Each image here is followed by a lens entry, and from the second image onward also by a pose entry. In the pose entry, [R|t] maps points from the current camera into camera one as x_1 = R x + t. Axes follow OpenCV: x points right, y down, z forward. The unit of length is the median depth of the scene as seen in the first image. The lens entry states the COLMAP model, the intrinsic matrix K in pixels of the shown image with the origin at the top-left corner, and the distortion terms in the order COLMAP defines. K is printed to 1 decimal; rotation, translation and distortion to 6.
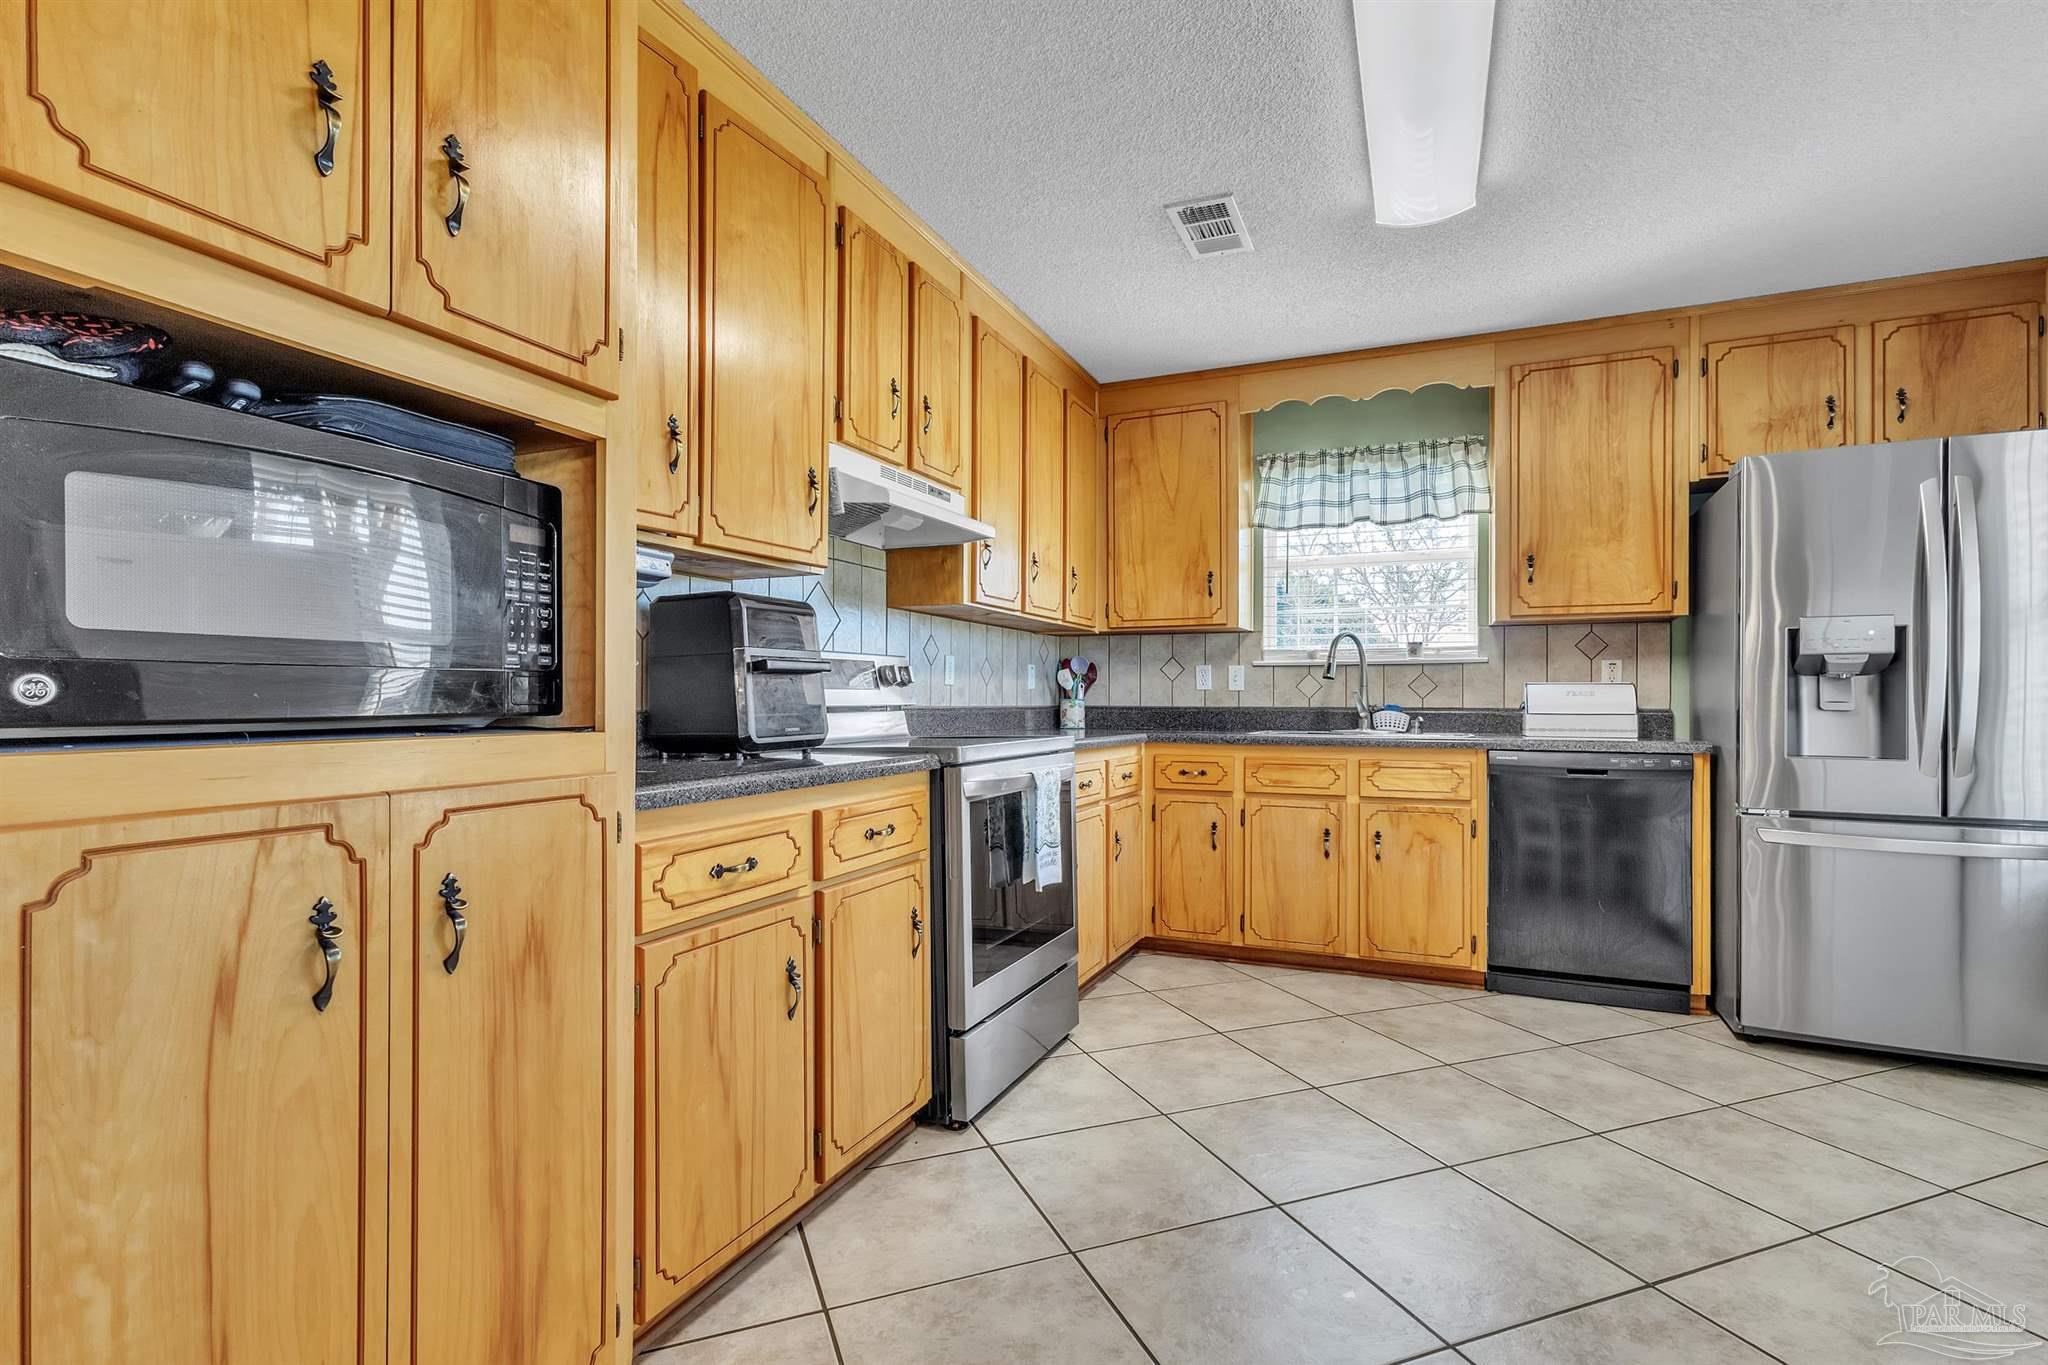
lens RADIAL K [[960.2, 0, 1031.2], [0, 960.2, 694.5], [0, 0, 1]] dist [0.004958, 0.001544]
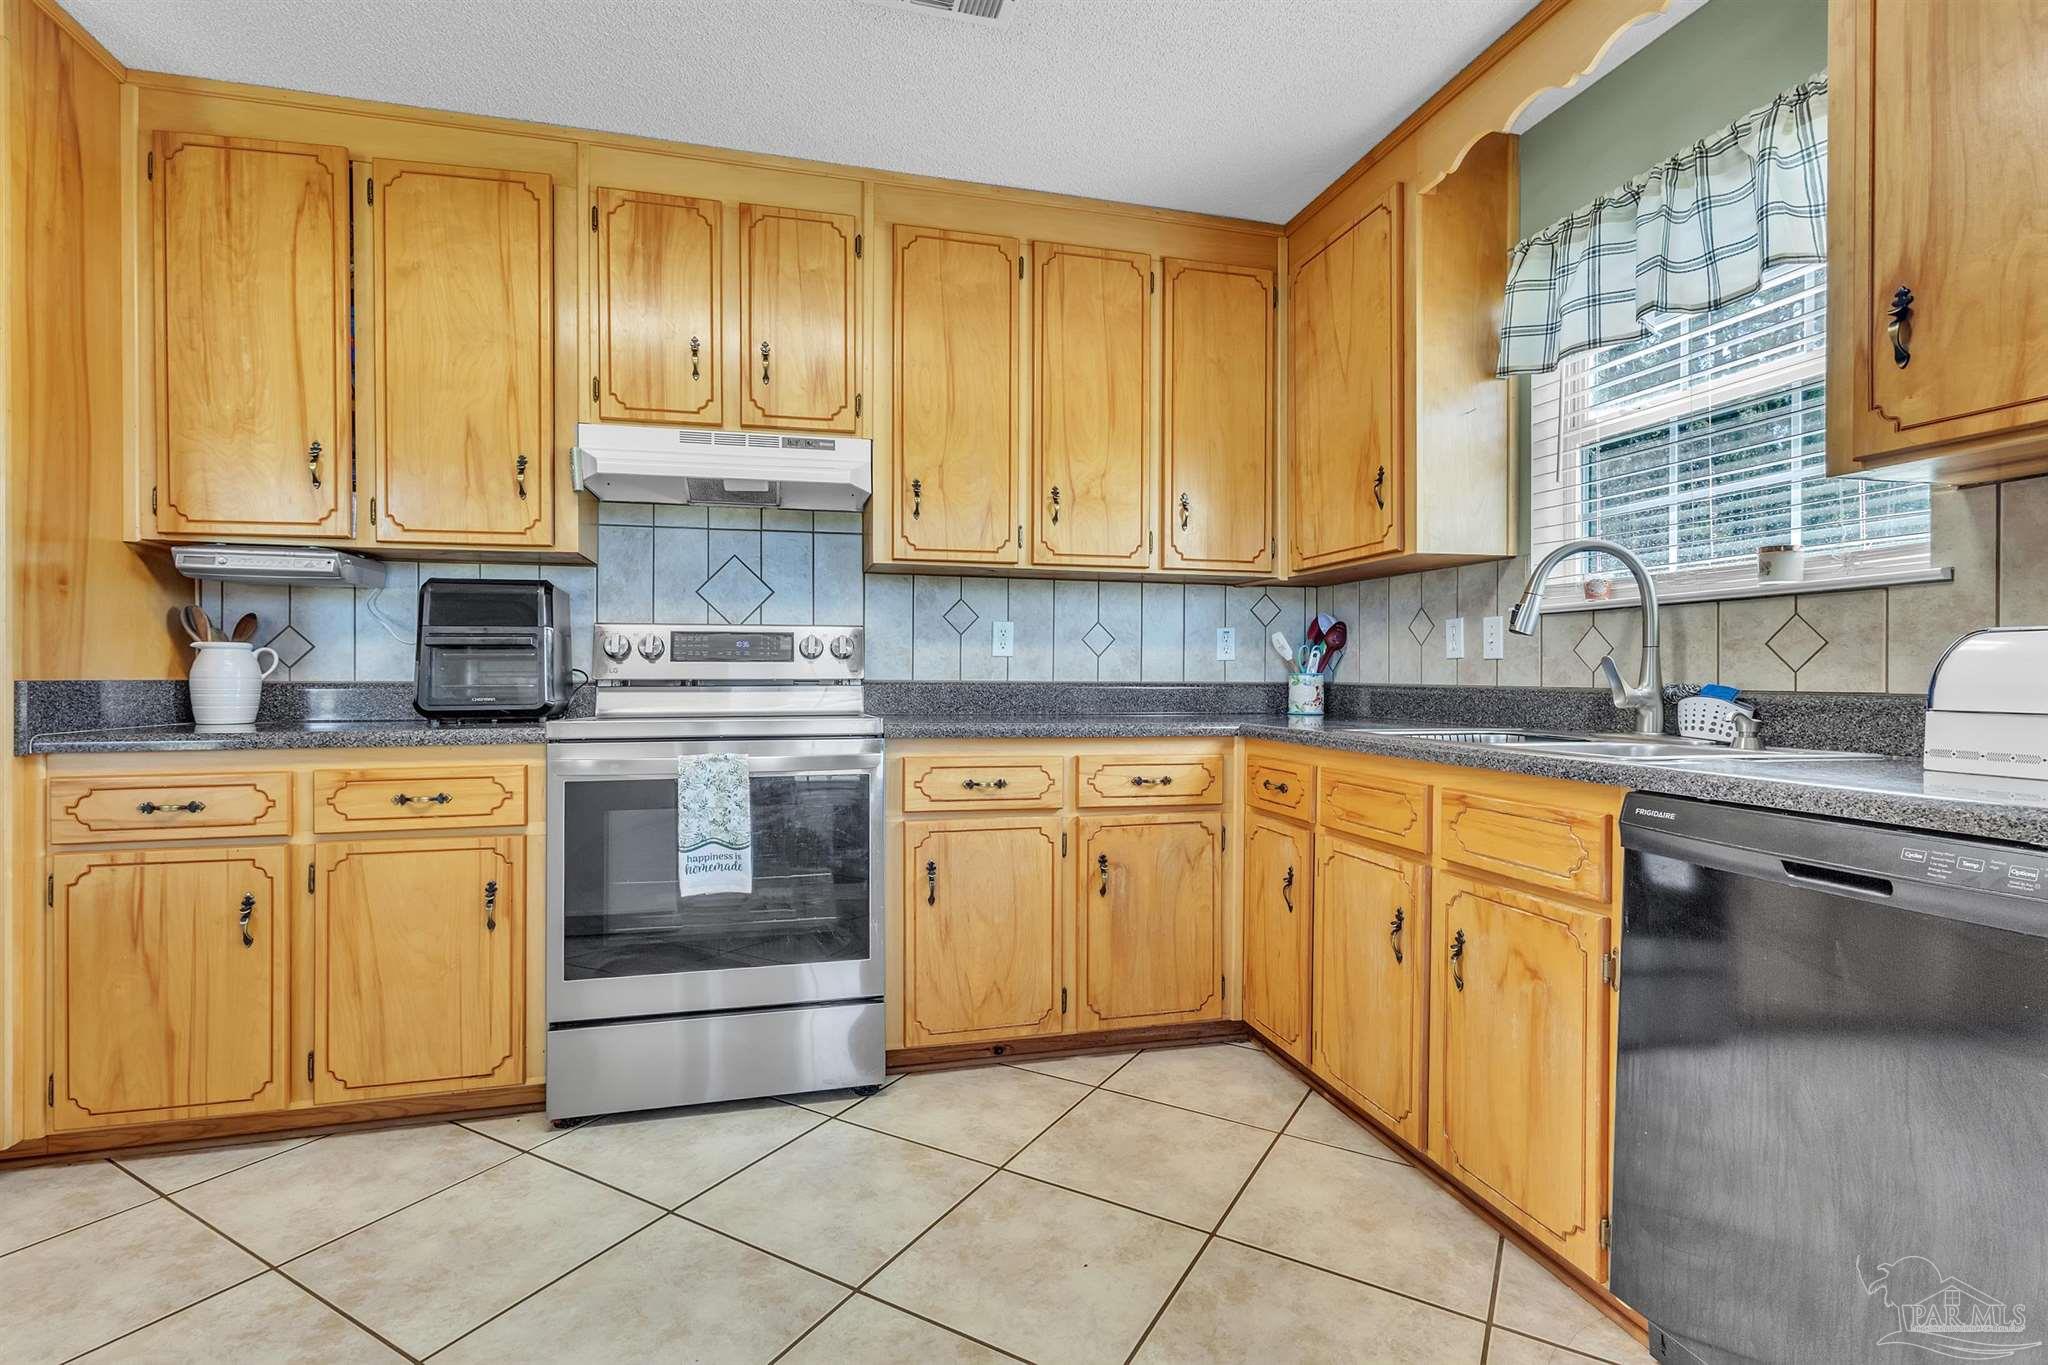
lens RADIAL K [[960.2, 0, 1035.3], [0, 960.2, 676.7], [0, 0, 1]] dist [0.004958, 0.001544]
pose [[0.620509, 0.002932, -0.784194, 0.634320], [0.002314, 0.999982, 0.005569, 0.003798], [0.784196, -0.005270, 0.620491, 0.518760]]
